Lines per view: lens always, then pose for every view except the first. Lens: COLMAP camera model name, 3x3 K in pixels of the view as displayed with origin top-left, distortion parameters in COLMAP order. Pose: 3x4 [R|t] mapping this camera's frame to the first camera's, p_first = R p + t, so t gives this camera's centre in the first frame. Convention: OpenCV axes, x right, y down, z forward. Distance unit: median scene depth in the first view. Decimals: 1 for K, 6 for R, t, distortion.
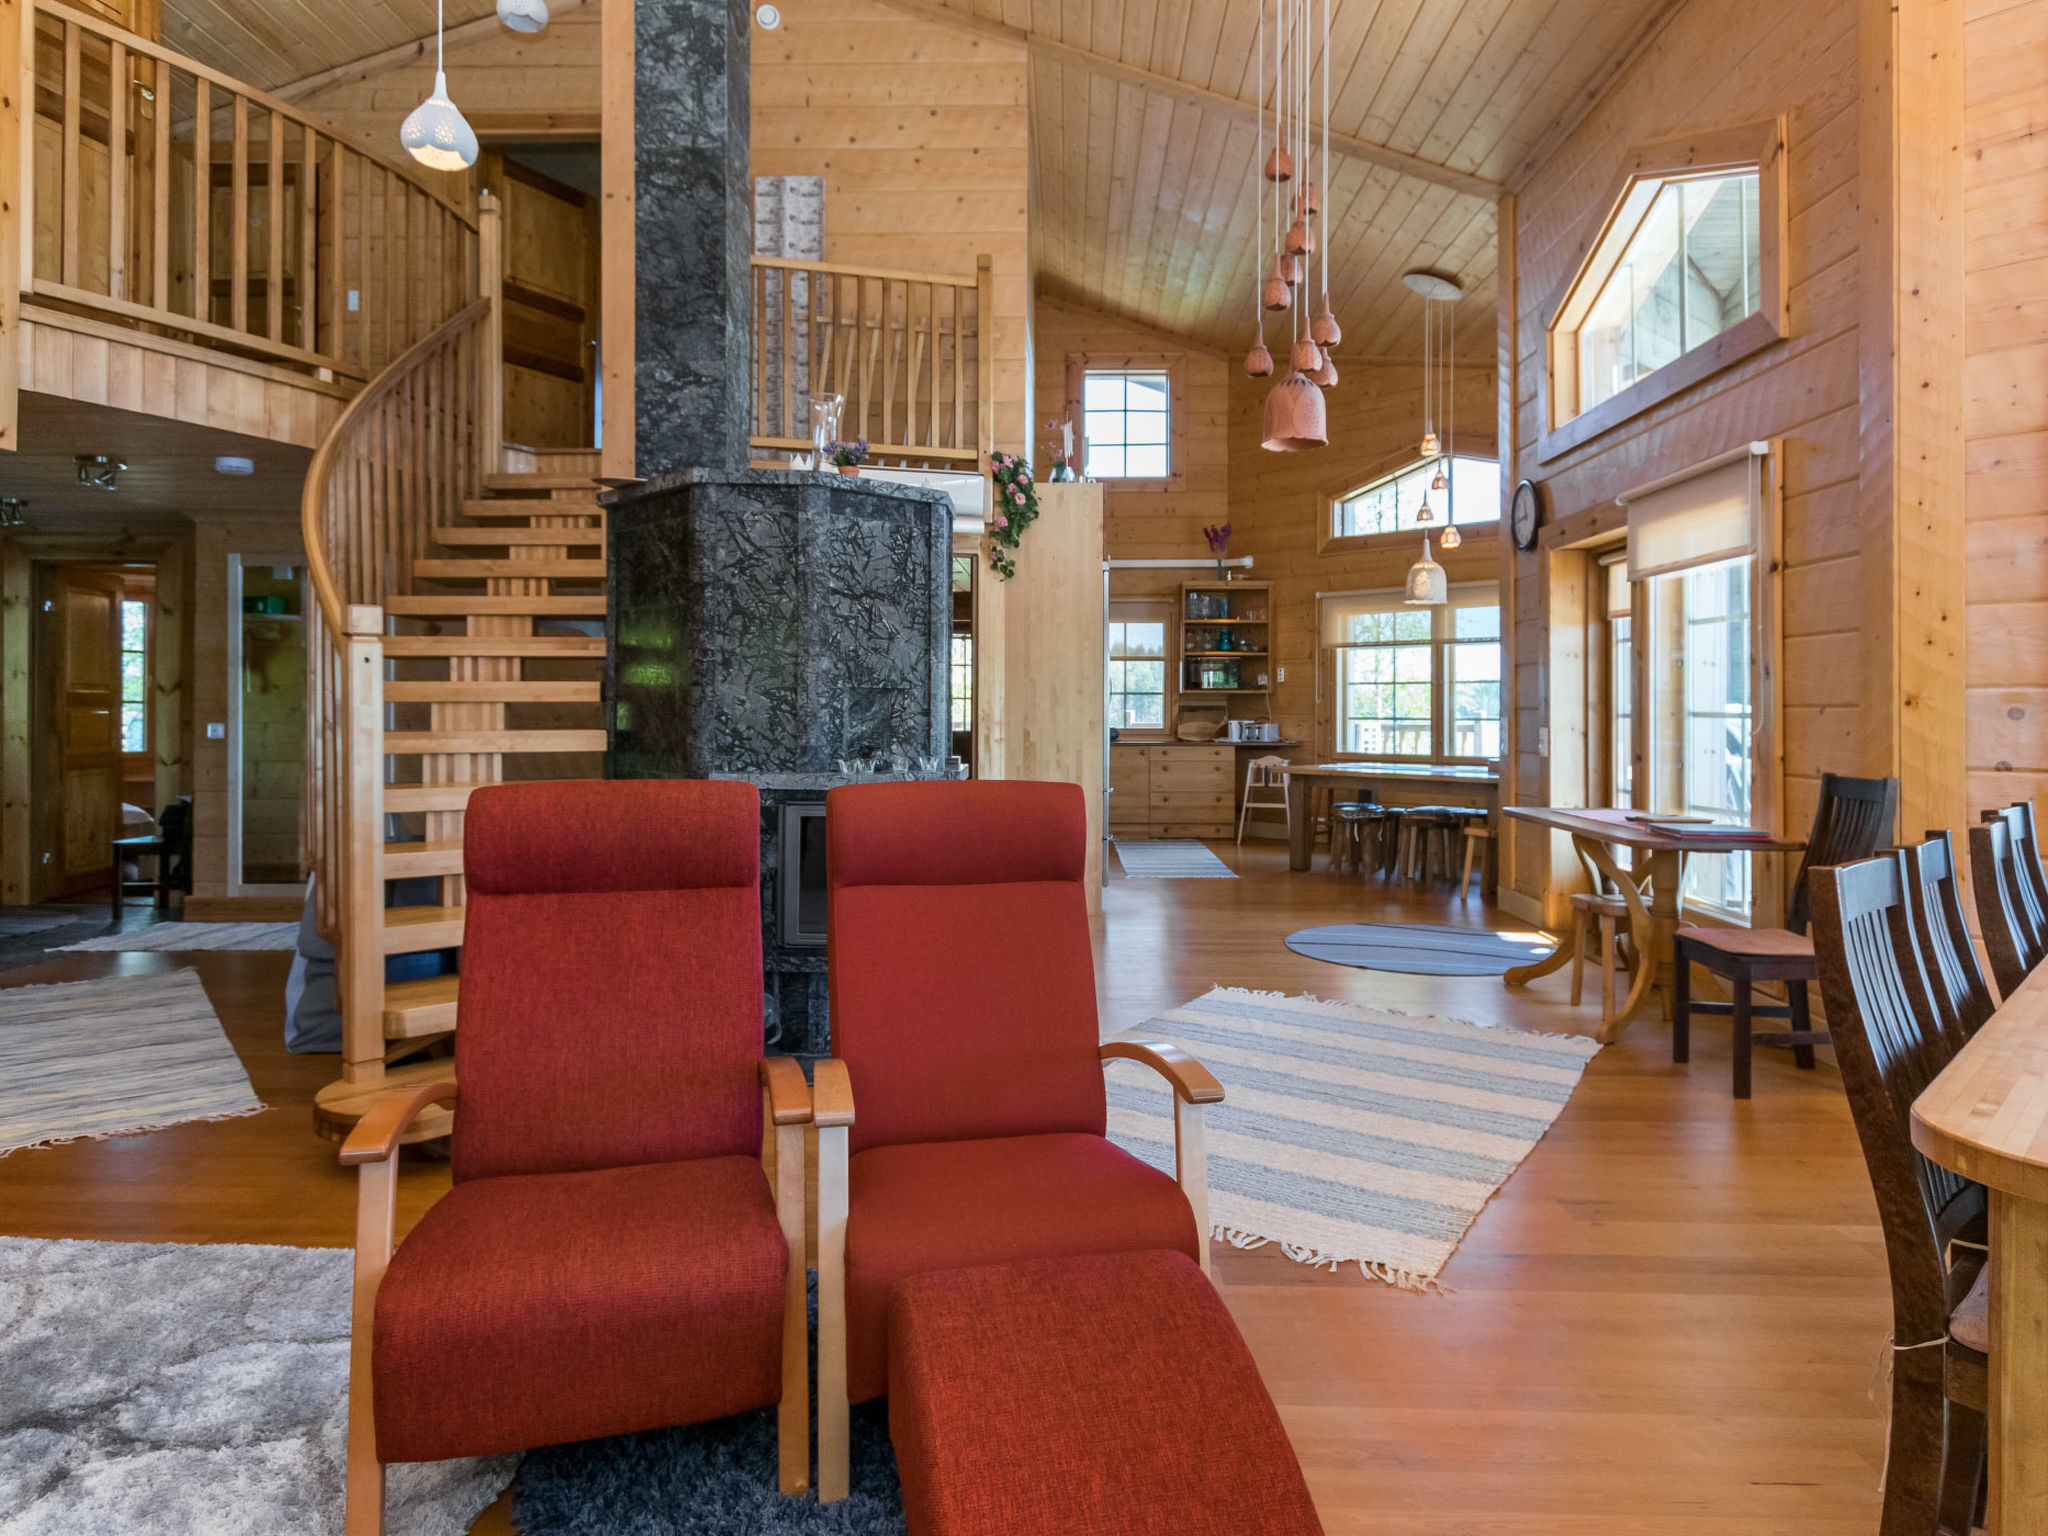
lens RADIAL K [[1222.8, 0, 1050.2], [0, 1222.8, 707.1], [0, 0, 1]] dist [-0.007105, 0.003448]
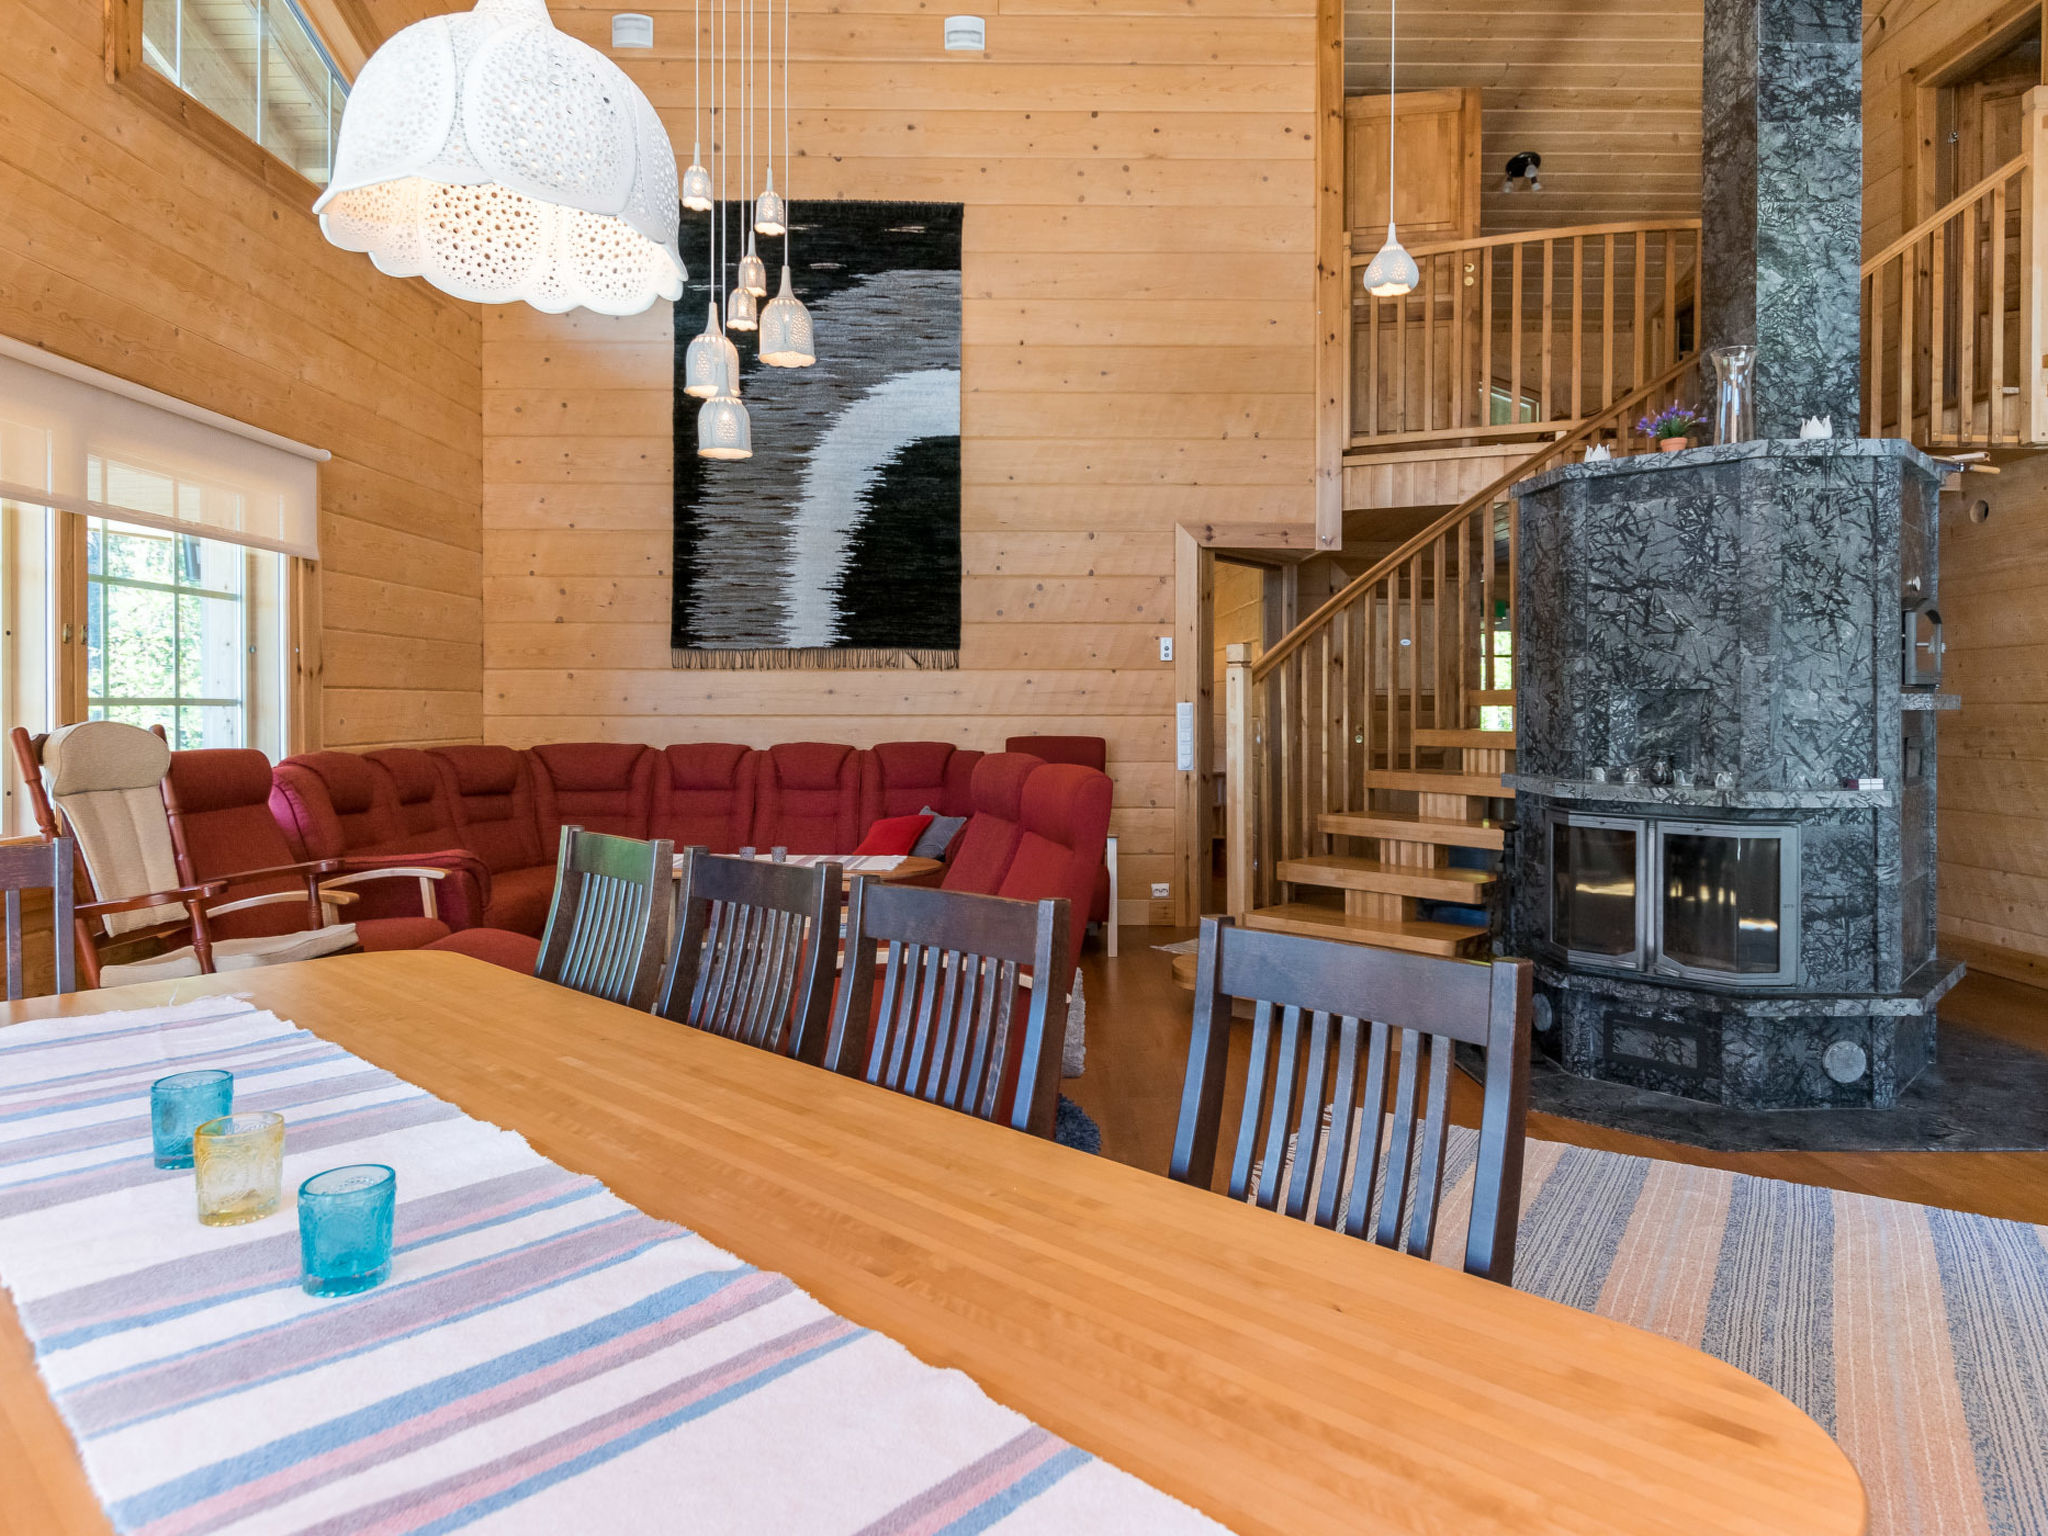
lens RADIAL K [[1222.8, 0, 1032.3], [0, 1222.8, 716.9], [0, 0, 1]] dist [-0.007105, 0.003448]
pose [[0.041111, 0.005880, -0.999137, 0.724846], [-0.002570, 0.999980, 0.005779, 0.000327], [0.999151, 0.002330, 0.041125, 0.519606]]
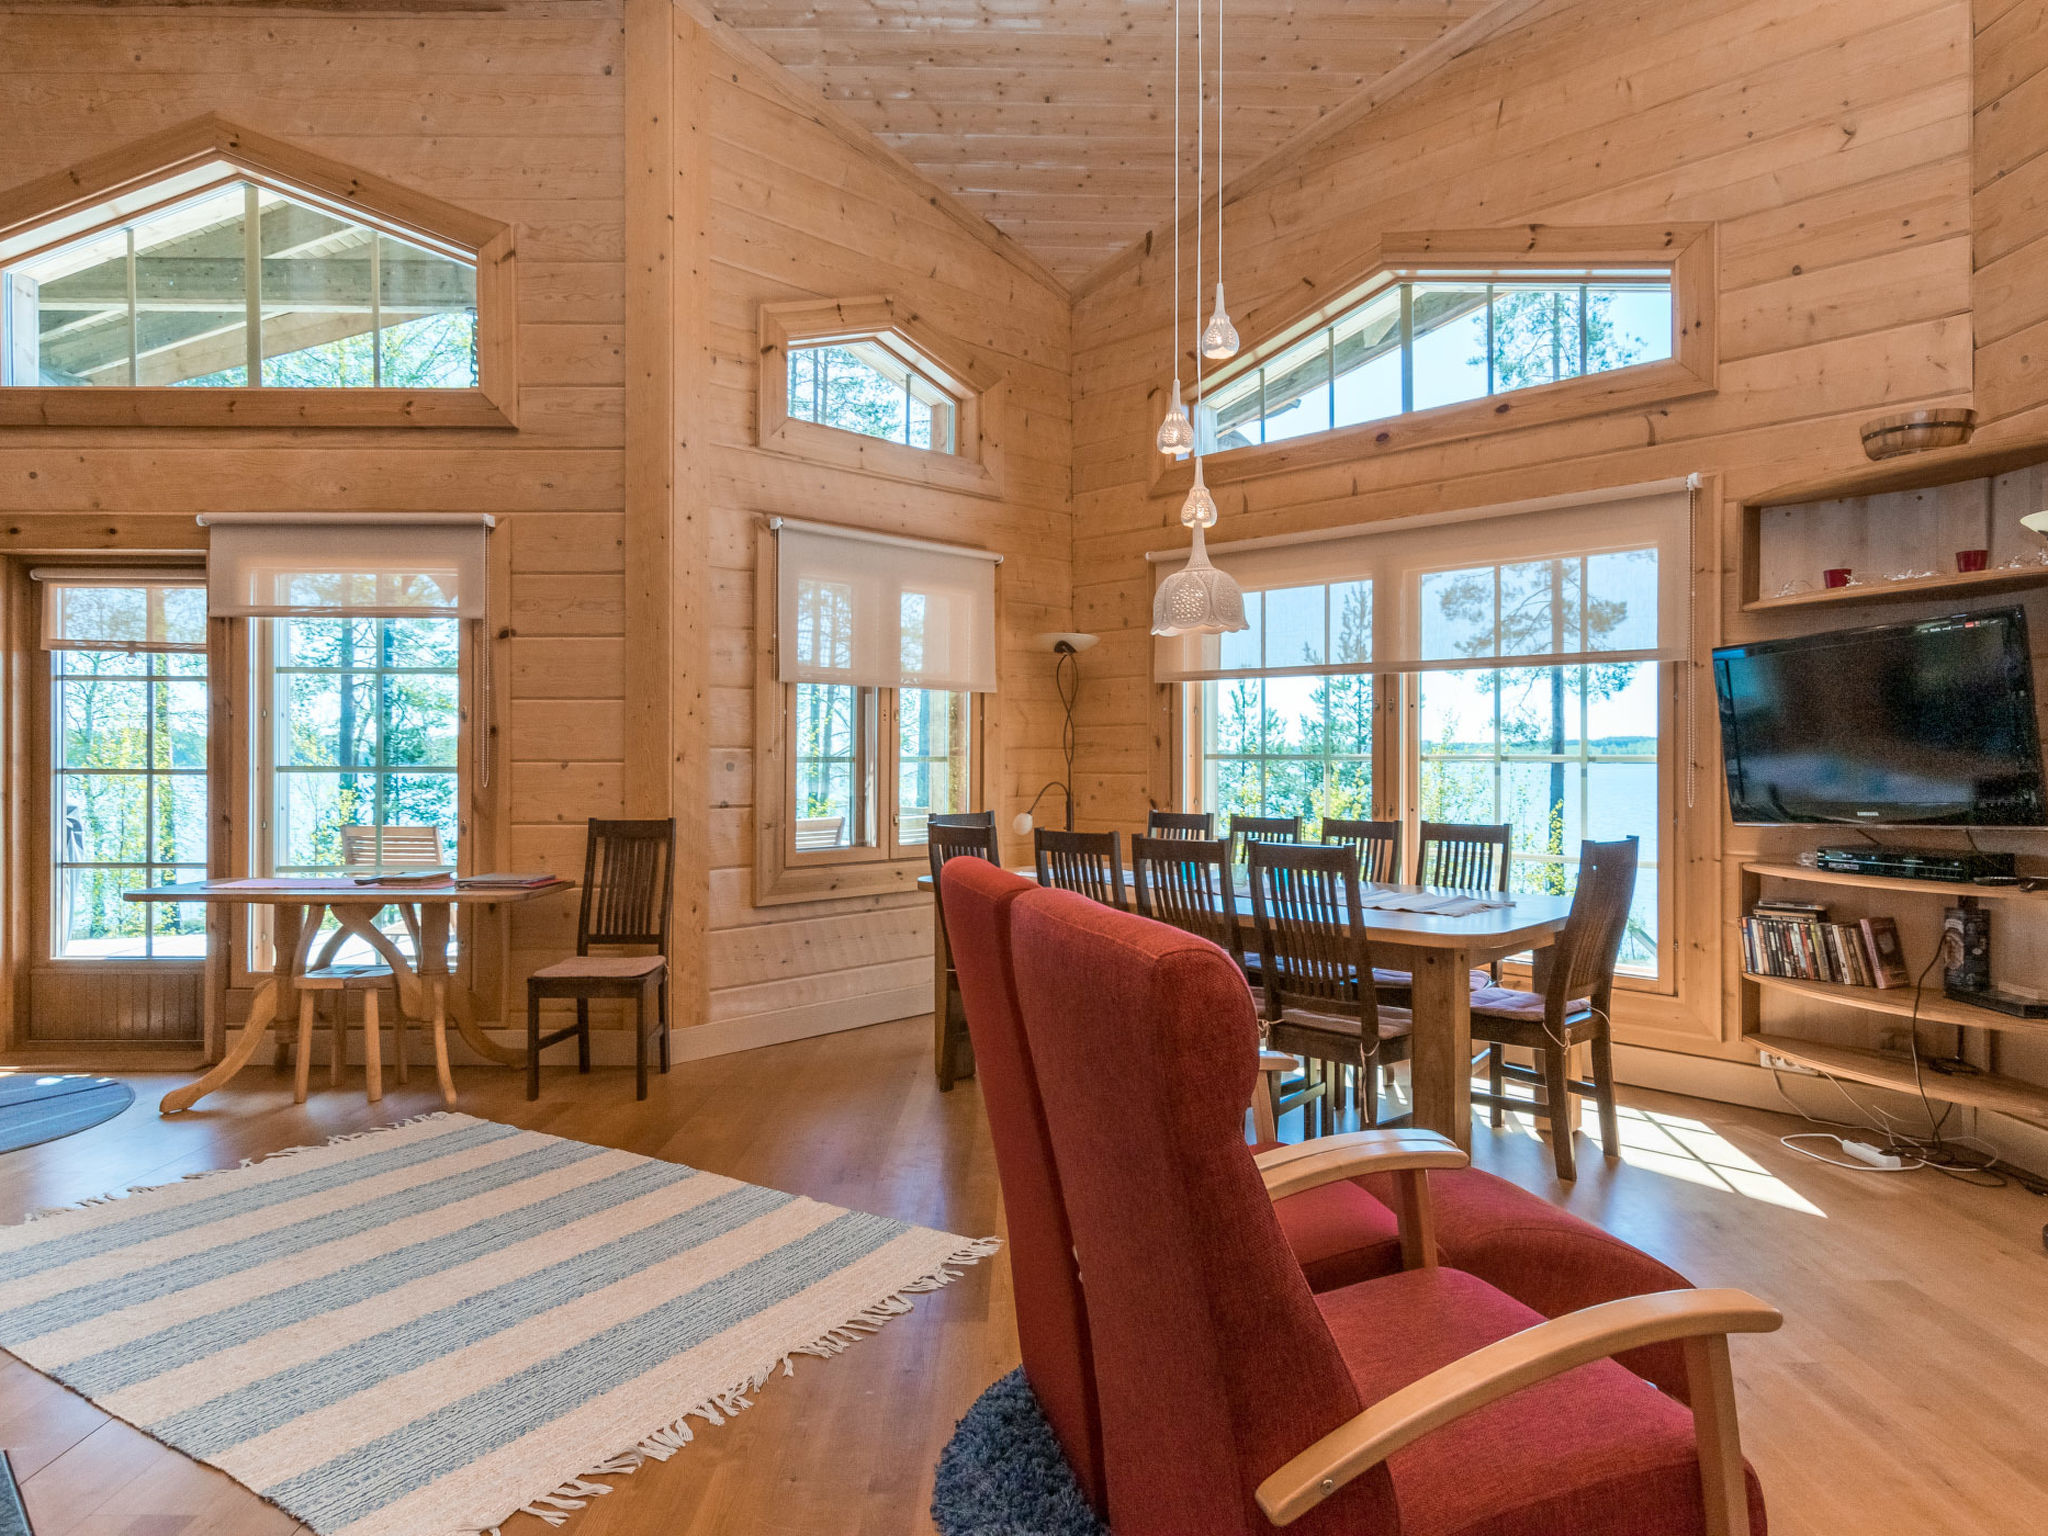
lens RADIAL K [[1222.8, 0, 1031.7], [0, 1222.8, 752.5], [0, 0, 1]] dist [-0.007105, 0.003448]
pose [[-0.026157, -0.000732, 0.999658, -0.528054], [-0.003021, 0.999995, 0.000654, -0.010837], [-0.999653, -0.003003, -0.026159, 0.572911]]
